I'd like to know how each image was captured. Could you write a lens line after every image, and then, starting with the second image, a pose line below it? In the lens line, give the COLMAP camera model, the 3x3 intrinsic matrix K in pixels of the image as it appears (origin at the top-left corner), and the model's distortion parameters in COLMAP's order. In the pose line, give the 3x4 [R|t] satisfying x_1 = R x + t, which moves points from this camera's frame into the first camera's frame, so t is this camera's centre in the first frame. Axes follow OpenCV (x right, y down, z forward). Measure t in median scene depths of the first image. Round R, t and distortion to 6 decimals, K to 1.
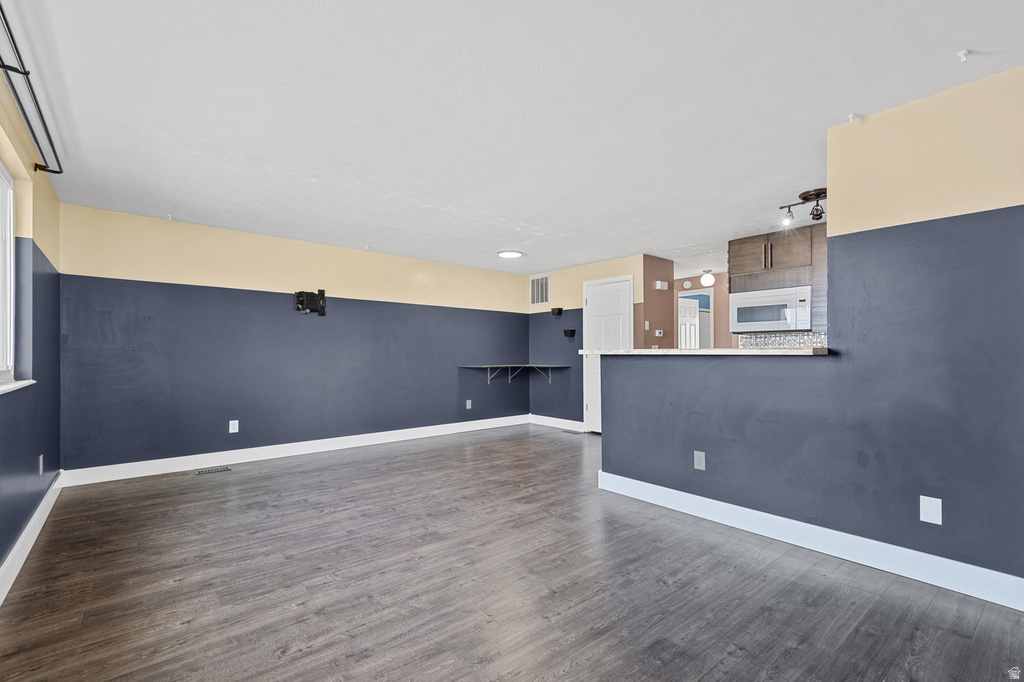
lens RADIAL K [[461.3, 0, 520.6], [0, 461.3, 350.6], [0, 0, 1]] dist [0.023237, -0.011573]
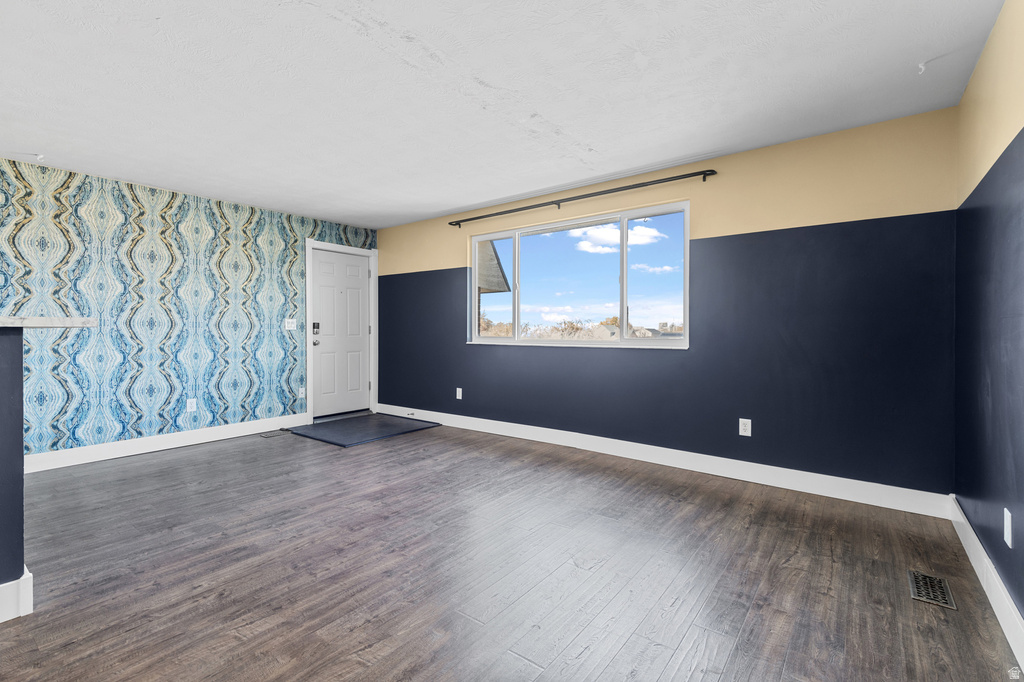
lens RADIAL K [[461.3, 0, 521.0], [0, 461.3, 333.8], [0, 0, 1]] dist [0.023237, -0.011573]
pose [[-0.974868, 0.001517, -0.222777, -0.285007], [0.000575, 0.999991, 0.004291, 0.016862], [0.222782, 0.004055, -0.974860, 2.146388]]
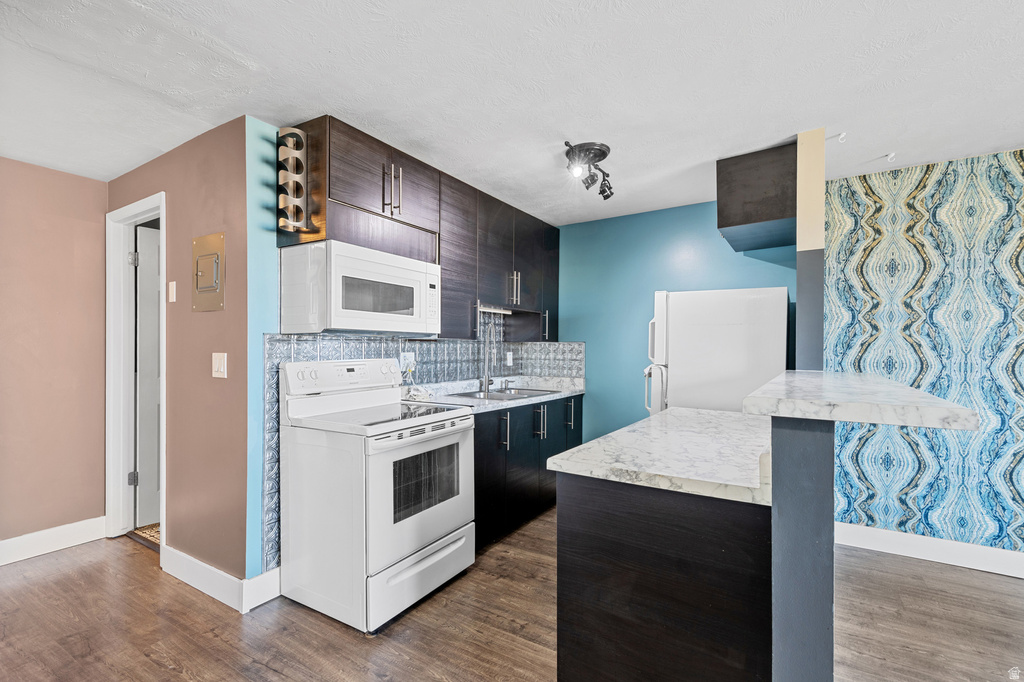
lens RADIAL K [[461.3, 0, 504.6], [0, 461.3, 351.2], [0, 0, 1]] dist [0.023237, -0.011573]
pose [[-0.292628, -0.005582, 0.956210, -0.019445], [-0.009137, 0.999954, 0.003041, -0.038183], [-0.956183, -0.007847, -0.292666, 1.712615]]
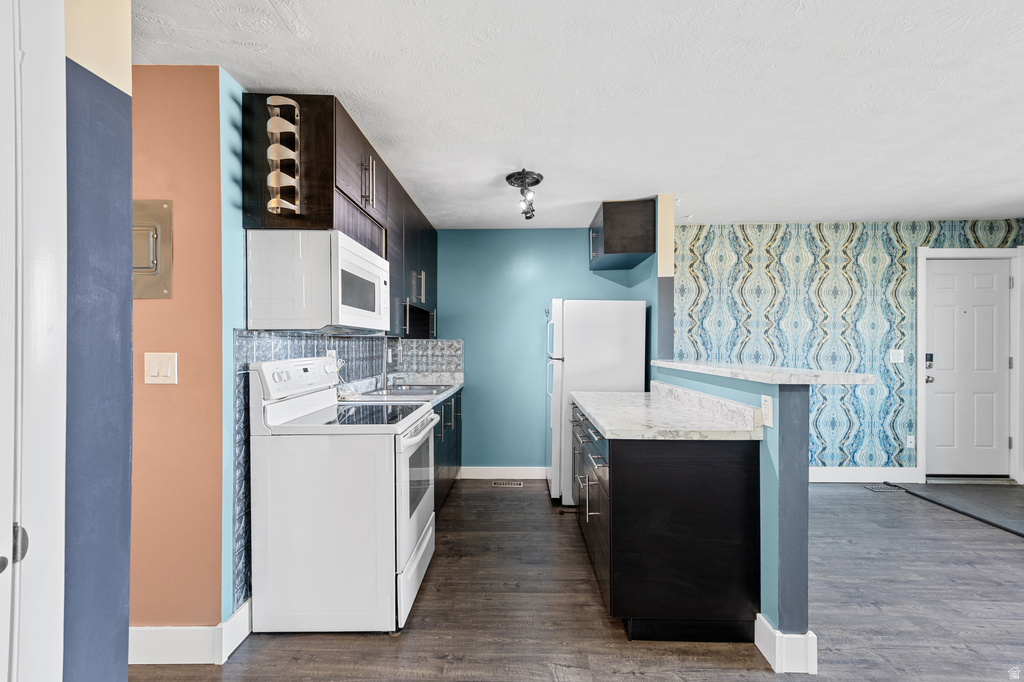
lens RADIAL K [[461.3, 0, 506.6], [0, 461.3, 348.8], [0, 0, 1]] dist [0.023237, -0.011573]
pose [[-0.742859, -0.004491, 0.669433, 0.121285], [-0.003405, 0.999990, 0.002930, -0.036820], [-0.669439, -0.000103, -0.742867, 2.117047]]
